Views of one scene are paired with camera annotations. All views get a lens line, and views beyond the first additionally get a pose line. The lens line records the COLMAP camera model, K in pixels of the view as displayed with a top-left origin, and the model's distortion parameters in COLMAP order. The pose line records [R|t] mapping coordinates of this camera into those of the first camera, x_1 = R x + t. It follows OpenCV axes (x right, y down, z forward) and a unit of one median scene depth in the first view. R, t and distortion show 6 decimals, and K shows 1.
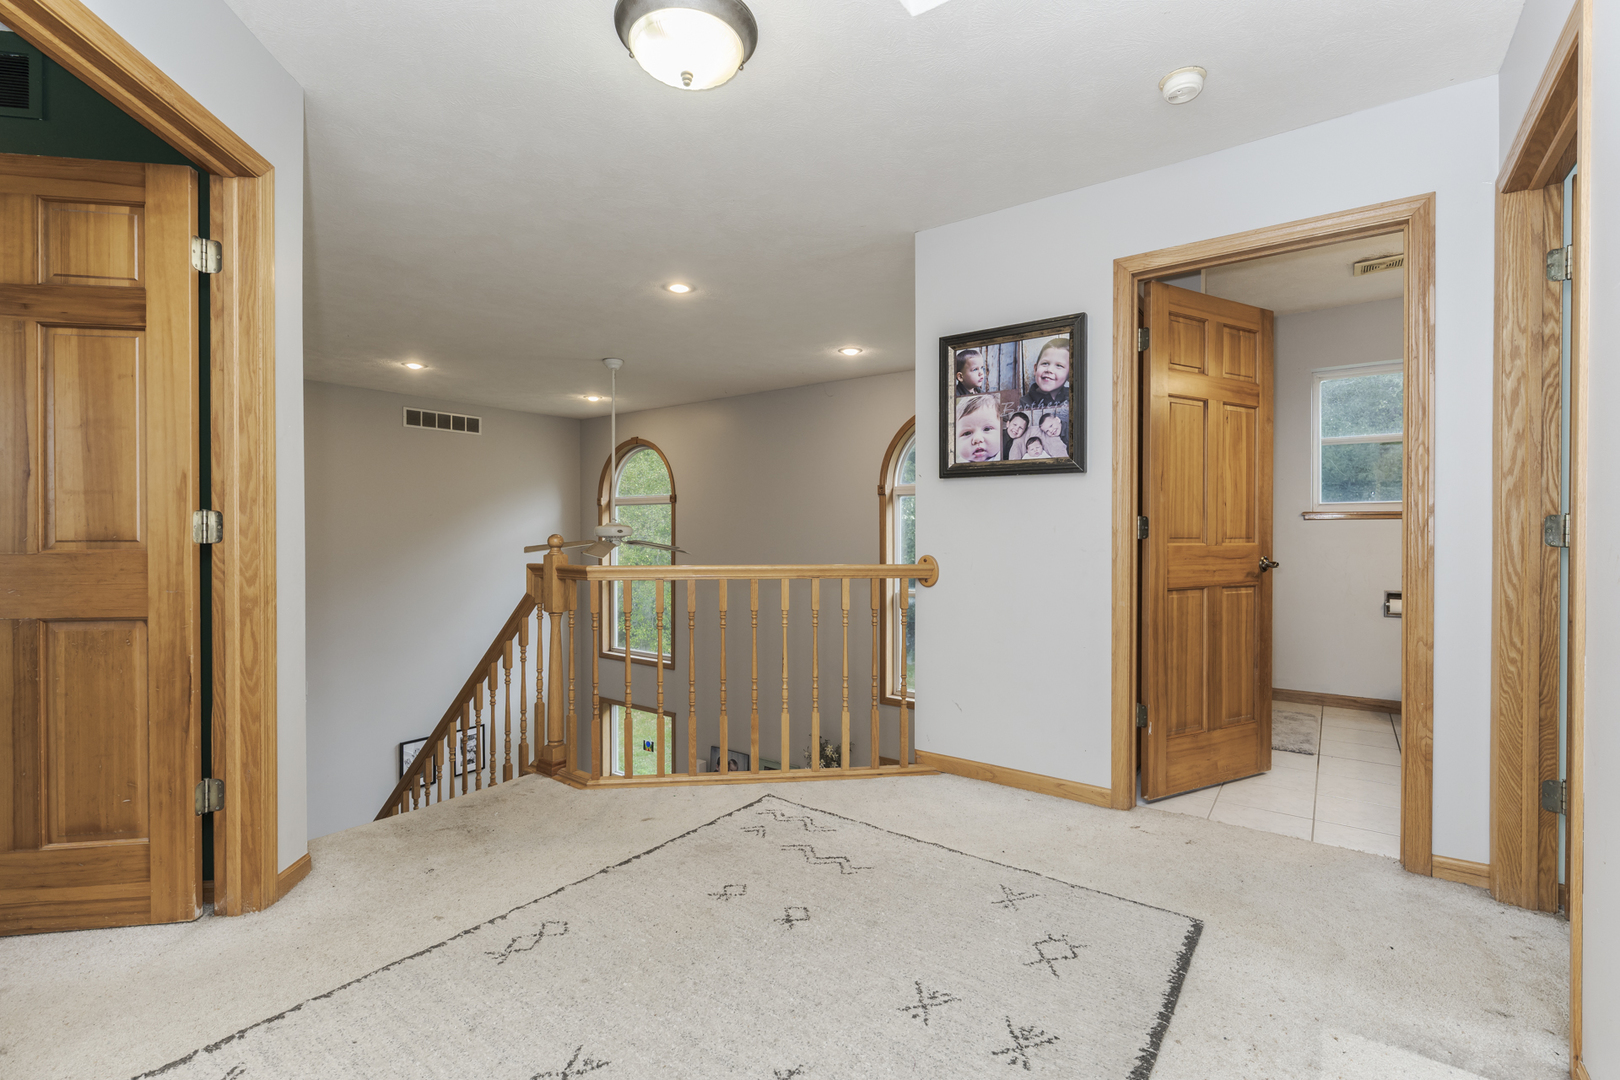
lens RADIAL K [[719.6, 0, 808.9], [0, 719.6, 538.8], [0, 0, 1]] dist [-0.012939, -0.000158]
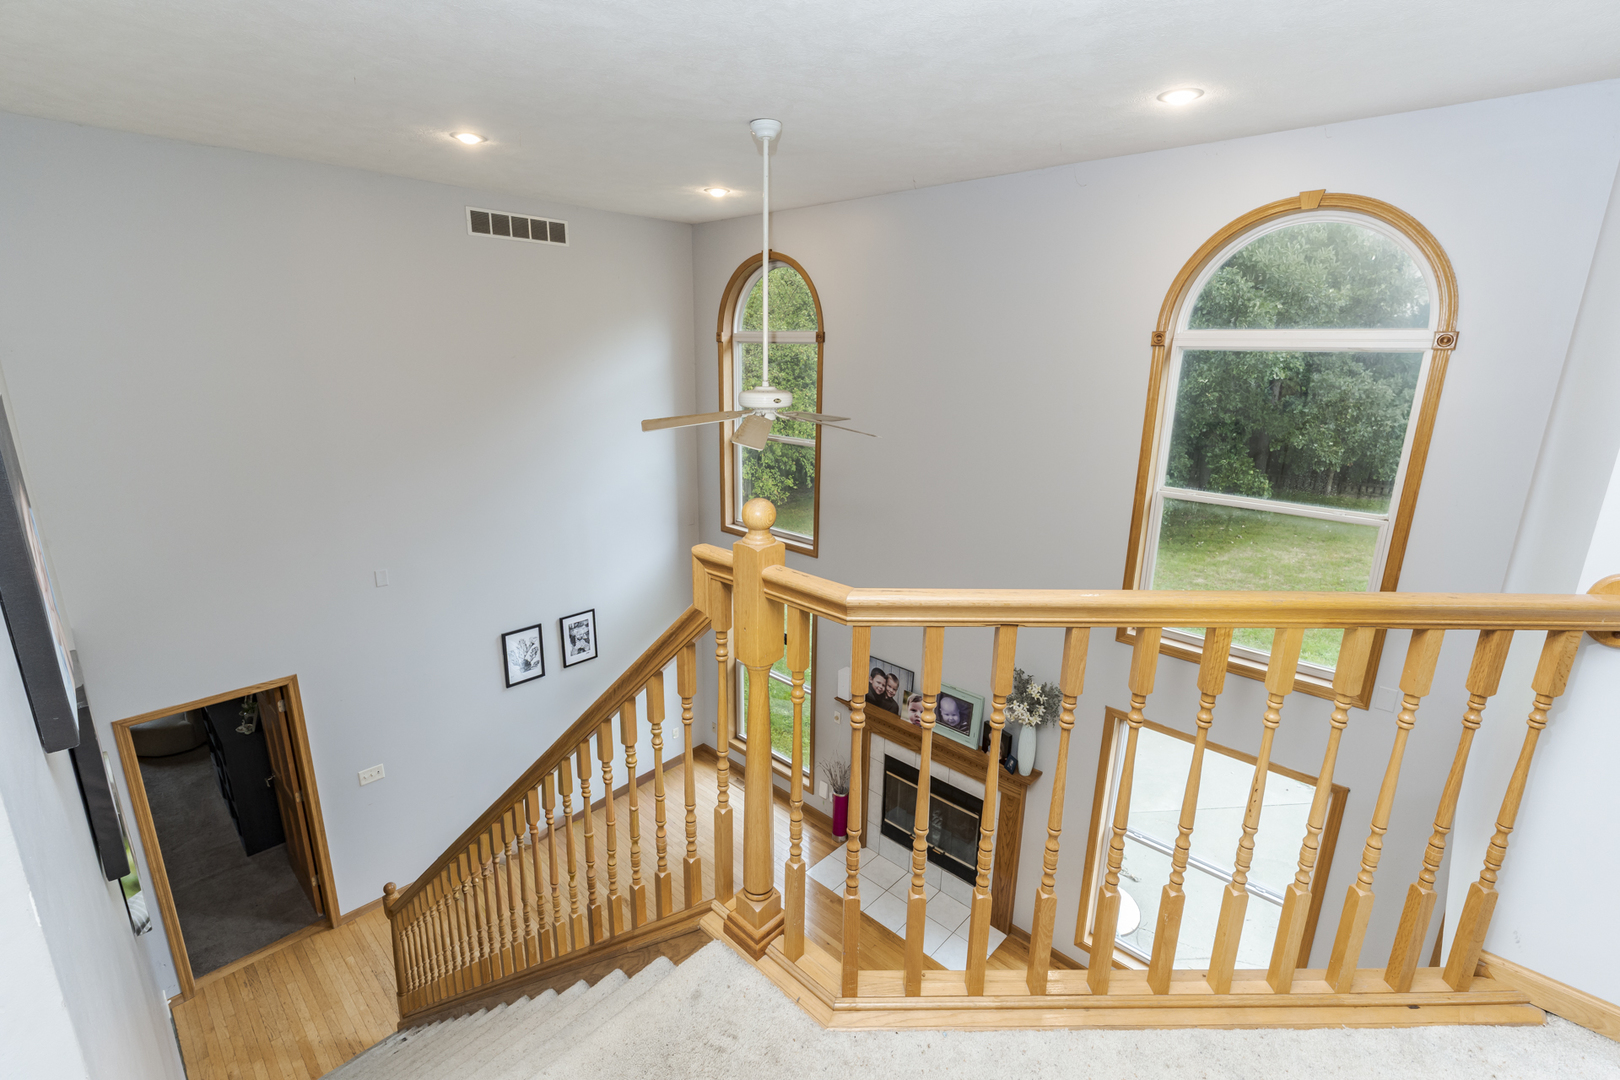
lens RADIAL K [[719.6, 0, 810.4], [0, 719.6, 541.0], [0, 0, 1]] dist [-0.012939, -0.000158]
pose [[0.992840, 0.046062, -0.110217, -0.117924], [-0.017453, 0.968699, 0.247625, -0.039446], [0.118173, -0.243928, 0.962567, 0.250080]]
